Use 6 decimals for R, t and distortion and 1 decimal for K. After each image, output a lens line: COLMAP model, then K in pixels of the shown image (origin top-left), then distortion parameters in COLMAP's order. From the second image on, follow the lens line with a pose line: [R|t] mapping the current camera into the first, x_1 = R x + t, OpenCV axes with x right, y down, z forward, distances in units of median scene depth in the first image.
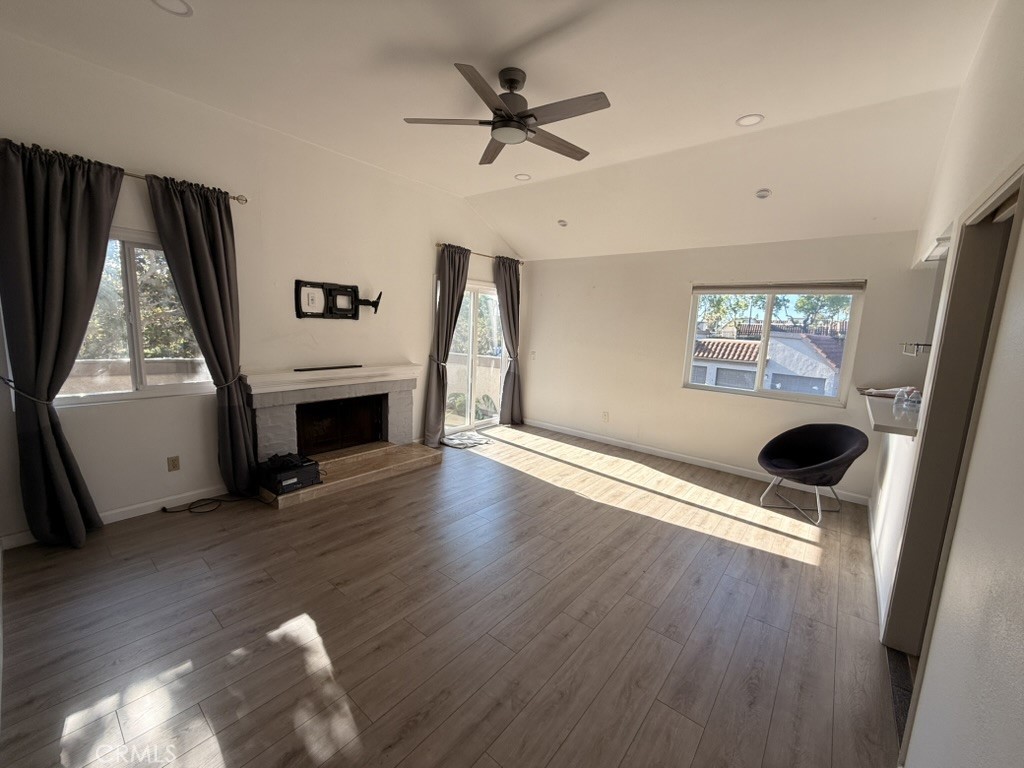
lens RADIAL K [[407.5, 0, 508.9], [0, 407.5, 382.5], [0, 0, 1]] dist [0.002005, -0.000186]
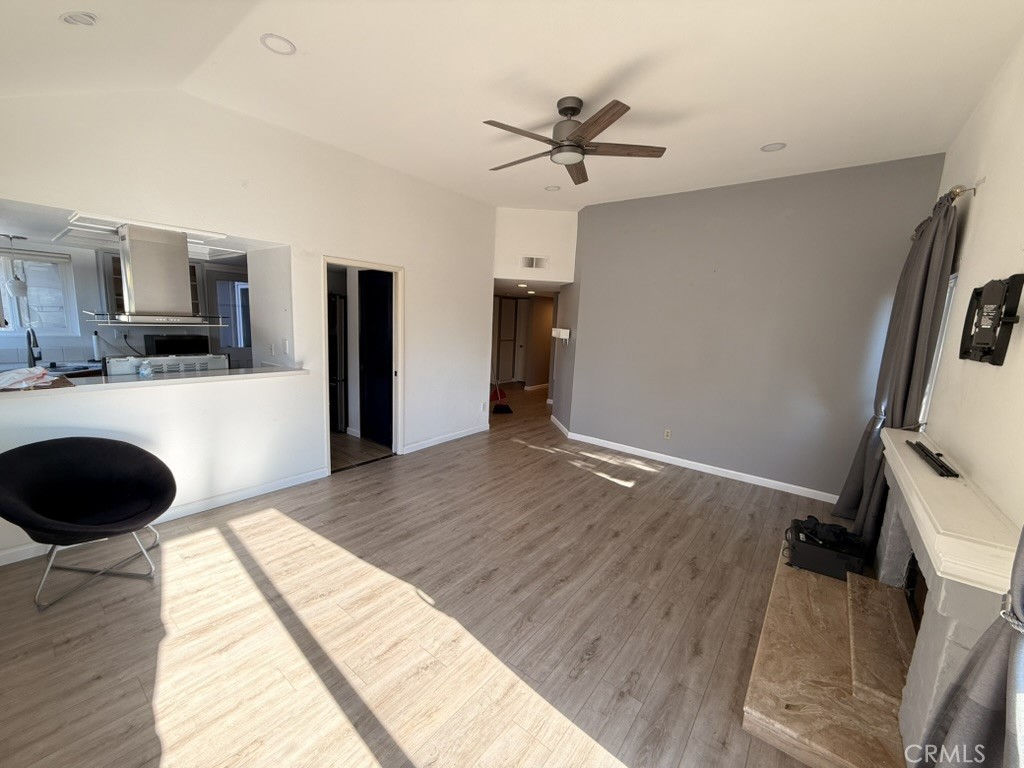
lens RADIAL K [[407.5, 0, 508.2], [0, 407.5, 382.1], [0, 0, 1]] dist [0.002005, -0.000186]
pose [[-0.995759, -0.084683, -0.035942, 0.109188], [-0.091534, 0.951072, 0.295101, -0.250172], [0.009193, 0.297139, -0.954790, 1.613388]]
